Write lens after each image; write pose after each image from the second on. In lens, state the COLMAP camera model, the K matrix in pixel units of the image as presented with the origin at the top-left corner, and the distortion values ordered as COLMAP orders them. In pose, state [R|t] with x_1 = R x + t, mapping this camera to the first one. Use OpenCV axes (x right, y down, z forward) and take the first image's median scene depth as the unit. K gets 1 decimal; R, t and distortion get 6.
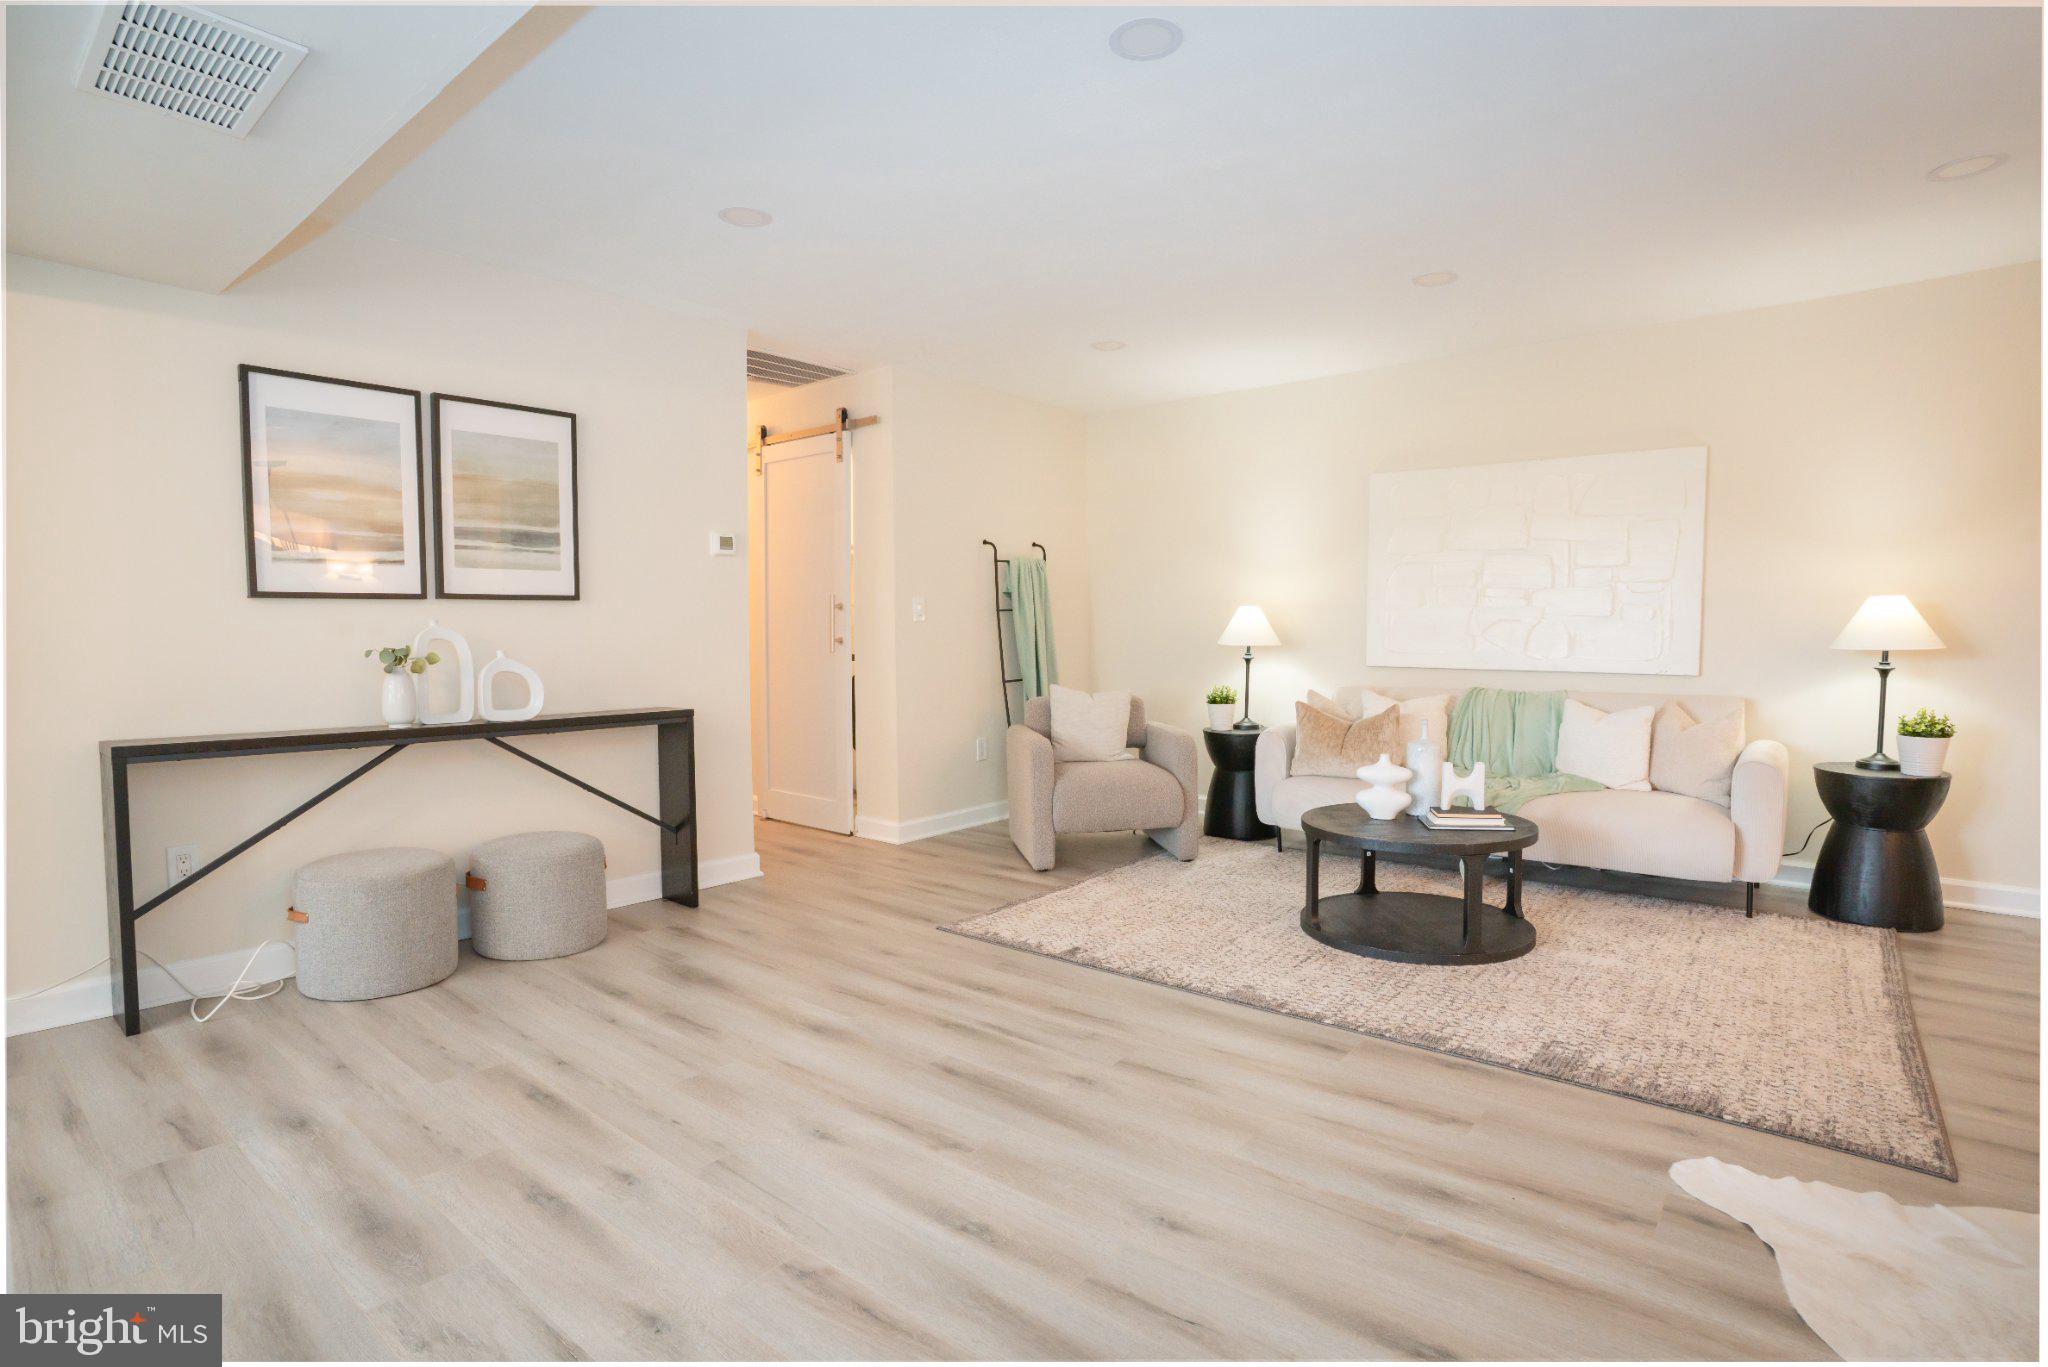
lens RADIAL K [[1008.3, 0, 1024.0], [0, 1008.3, 683.5], [0, 0, 1]] dist [-0.076818, 0.041408]
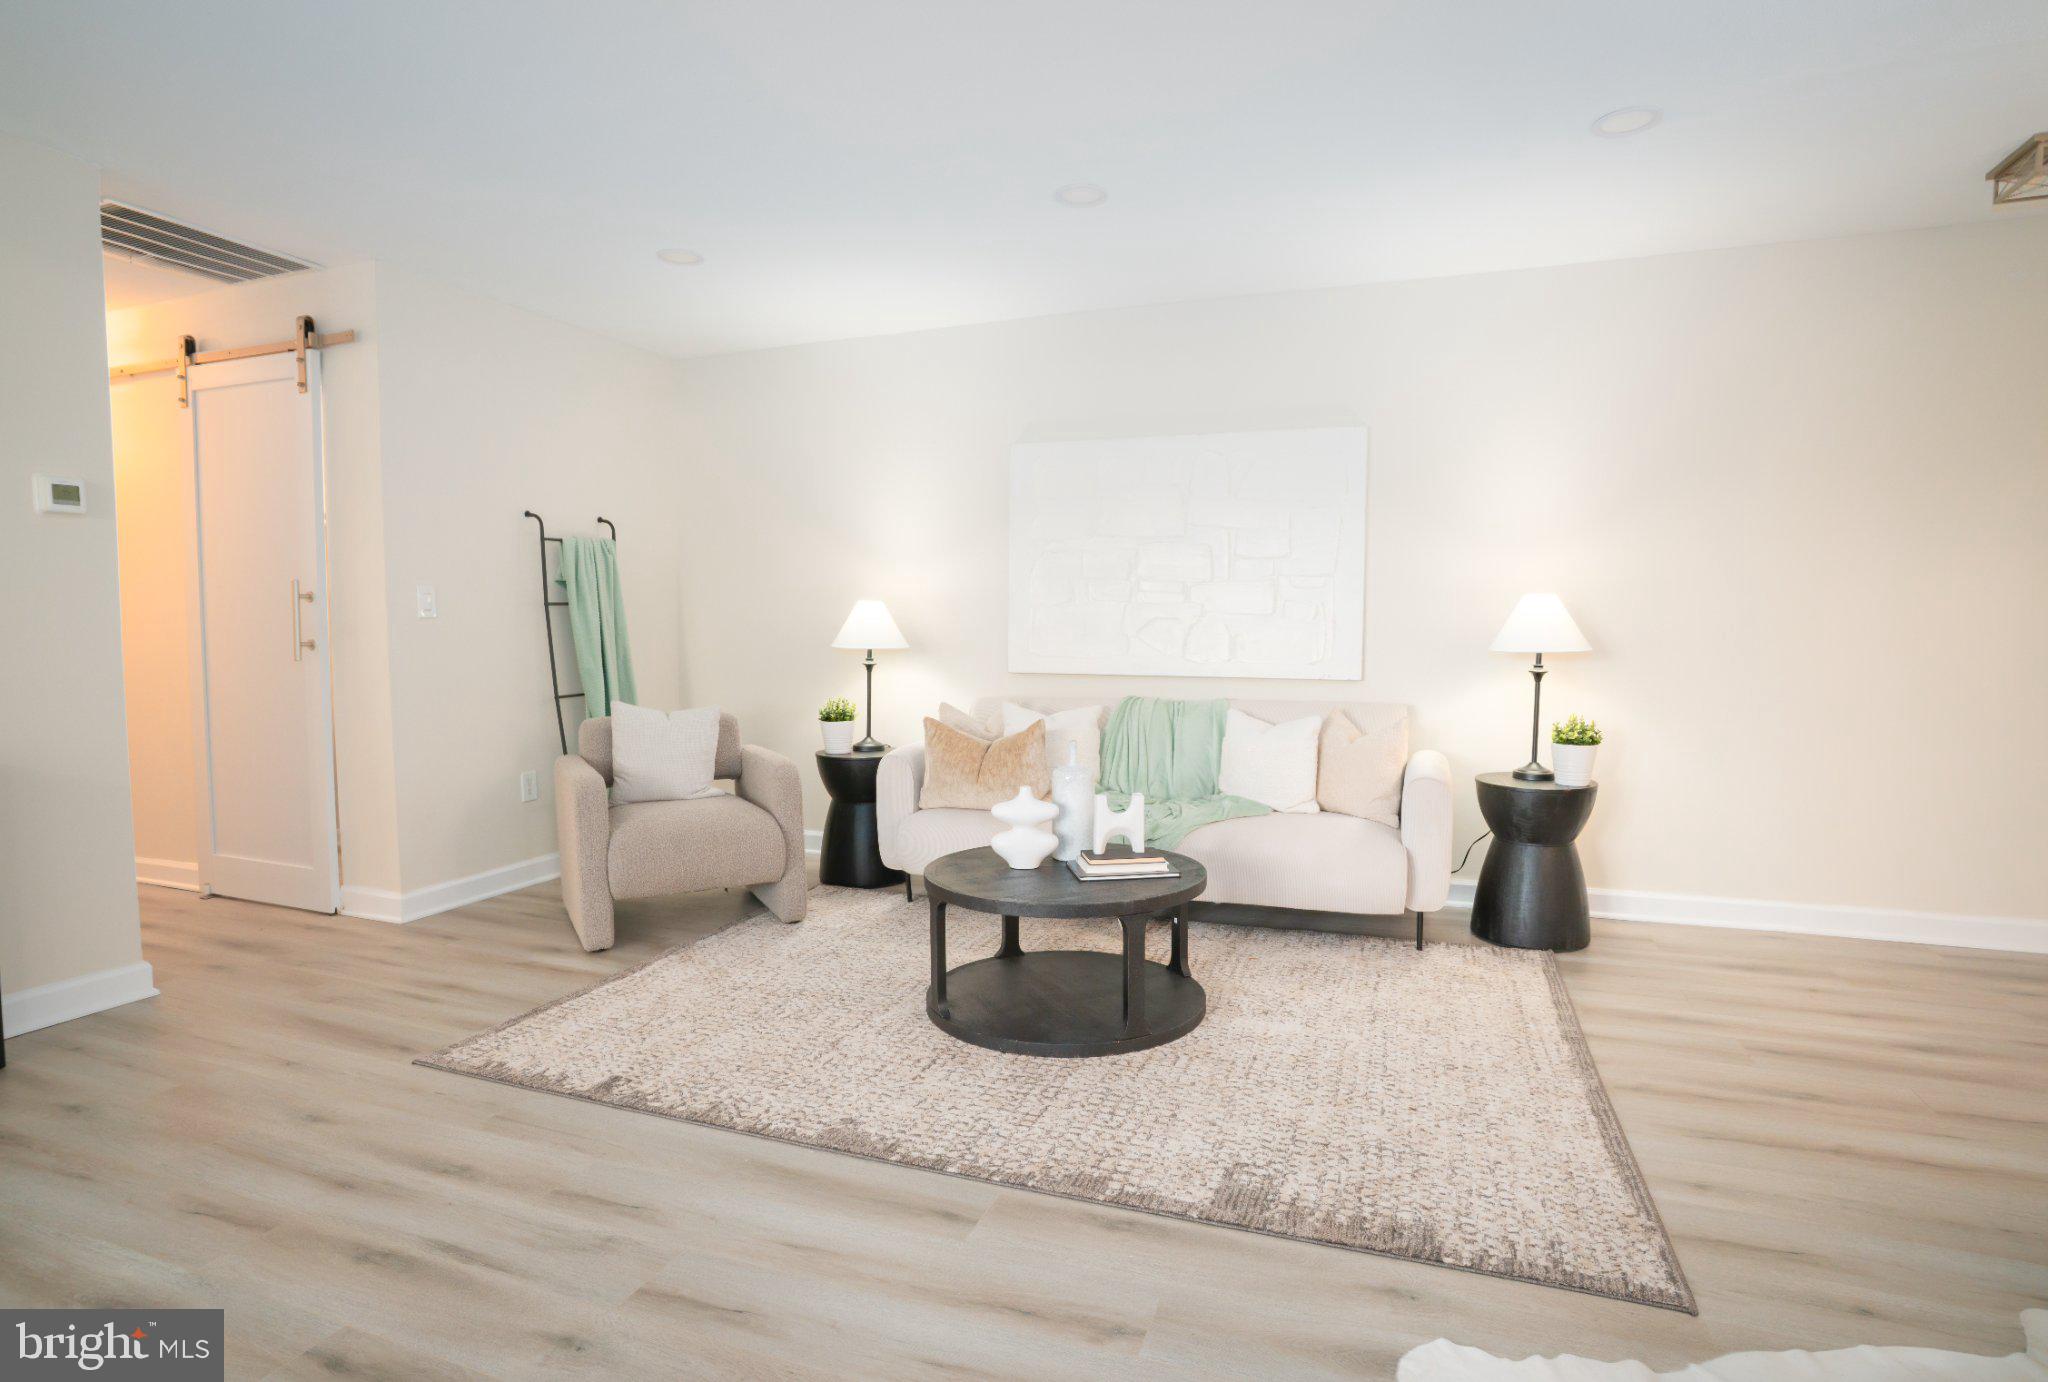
lens RADIAL K [[1069.6, 0, 1018.0], [0, 1069.6, 693.7], [0, 0, 1]] dist [-0.045038, 0.001548]
pose [[0.947719, -0.015538, 0.318726, 0.085174], [0.013616, 0.999873, 0.008257, -0.009750], [-0.318814, -0.003486, 0.947811, 0.195459]]
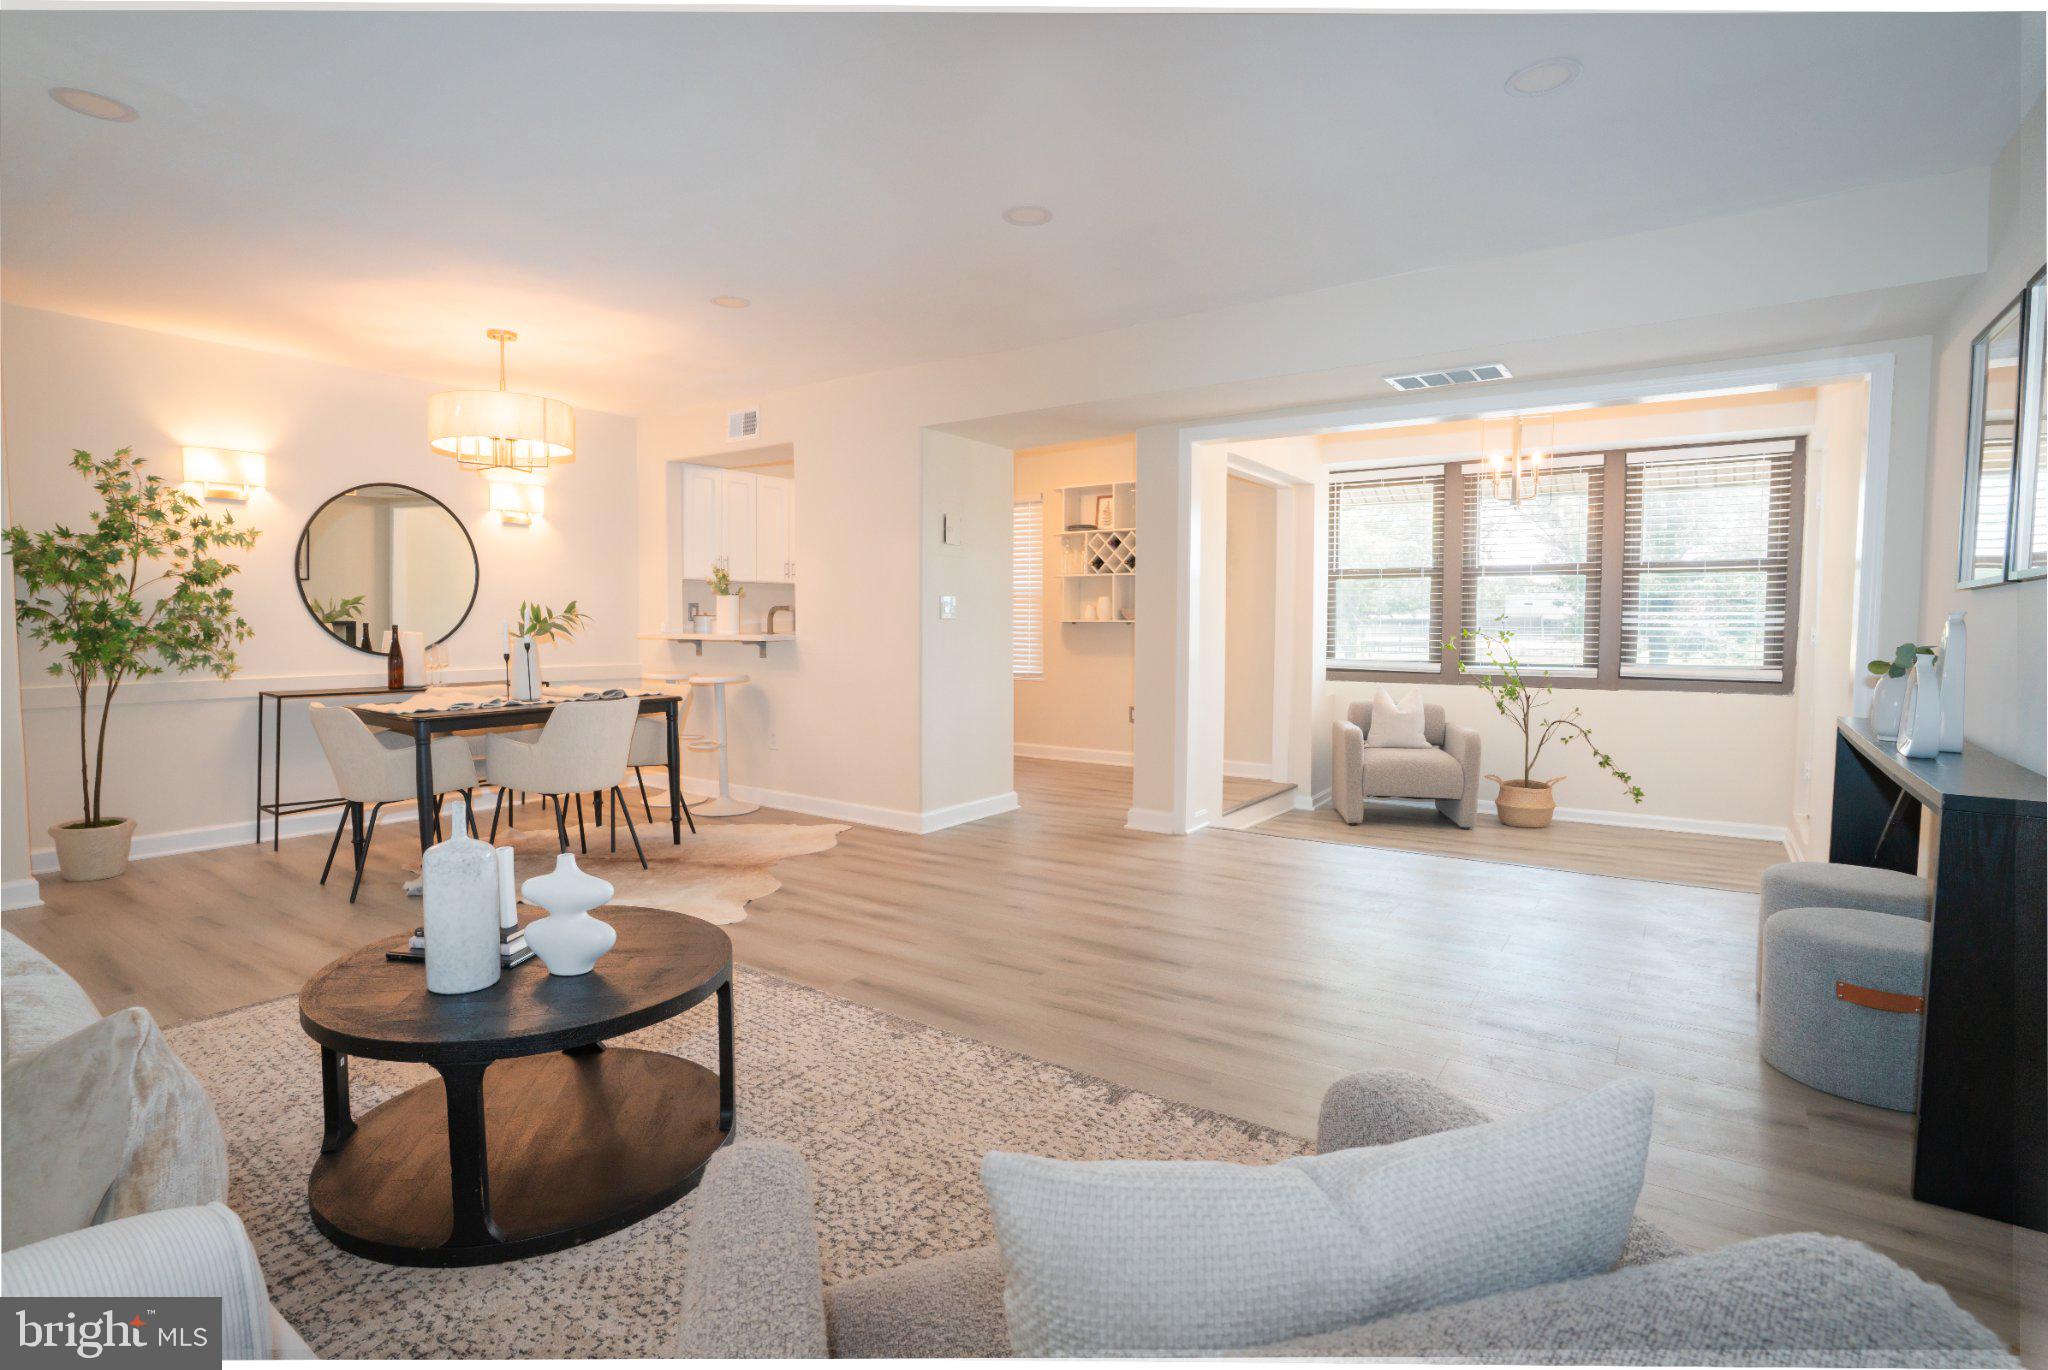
lens RADIAL K [[993.2, 0, 1024.0], [0, 993.2, 685.0], [0, 0, 1]] dist [-0.058692, 0.019401]
pose [[-0.996575, 0.007137, -0.082383, 0.155886], [-0.002680, 0.992957, 0.118448, -0.087000], [0.082648, 0.118263, -0.989537, 1.548551]]
